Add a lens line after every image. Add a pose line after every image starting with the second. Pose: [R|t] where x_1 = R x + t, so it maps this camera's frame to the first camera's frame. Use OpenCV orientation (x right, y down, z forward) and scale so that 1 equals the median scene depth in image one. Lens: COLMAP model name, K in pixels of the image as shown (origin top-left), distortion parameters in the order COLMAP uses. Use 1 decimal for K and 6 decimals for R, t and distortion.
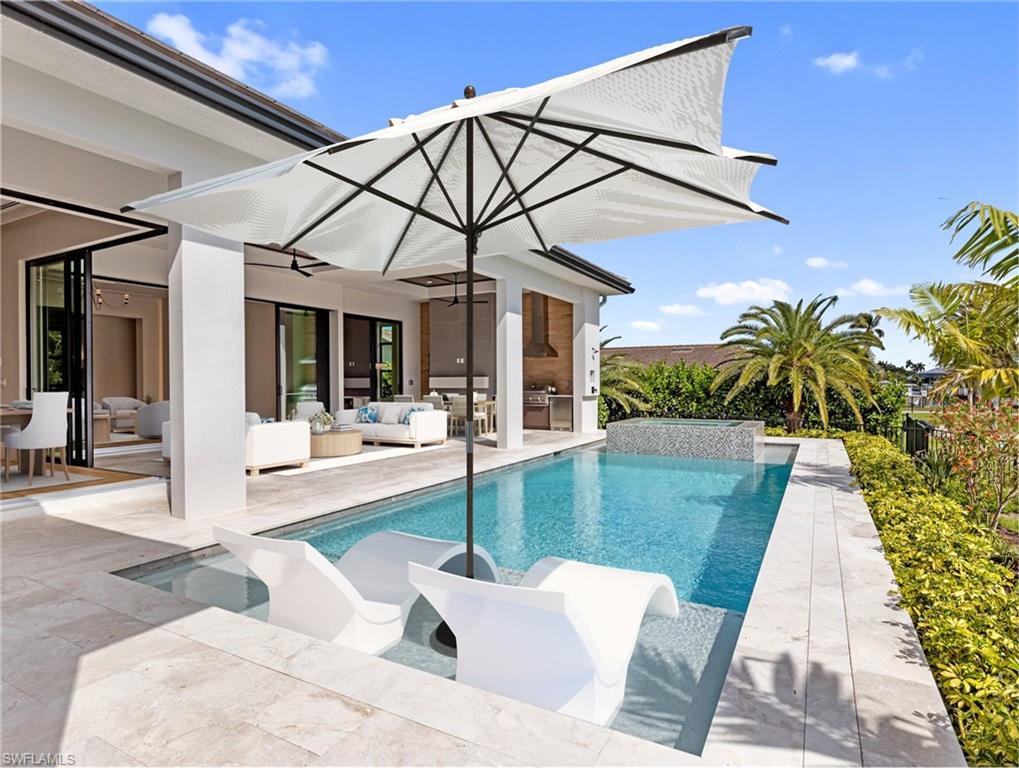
lens RADIAL K [[554.7, 0, 511.0], [0, 554.7, 381.3], [0, 0, 1]] dist [-0.000772, 0.002820]
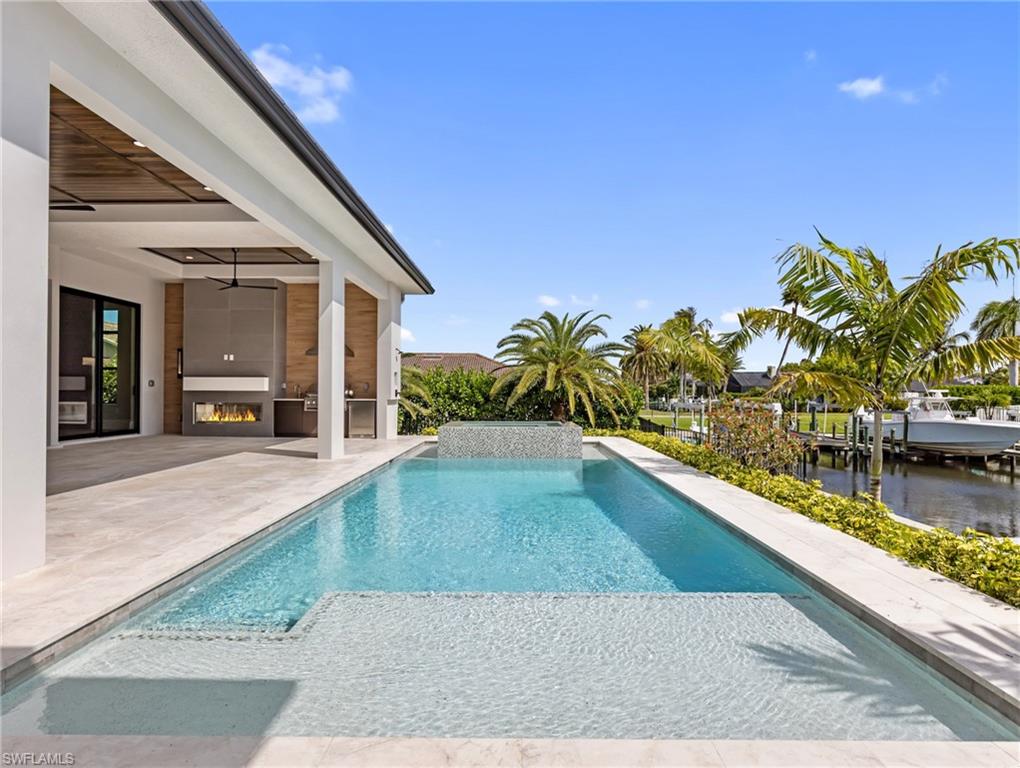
lens RADIAL K [[555.2, 0, 511.0], [0, 555.2, 390.6], [0, 0, 1]] dist [-0.000772, 0.002820]
pose [[0.878093, 0.007307, 0.478434, -0.122855], [-0.008586, 0.999963, 0.000487, 0.008326], [-0.478413, -0.004535, 0.878123, 0.074849]]
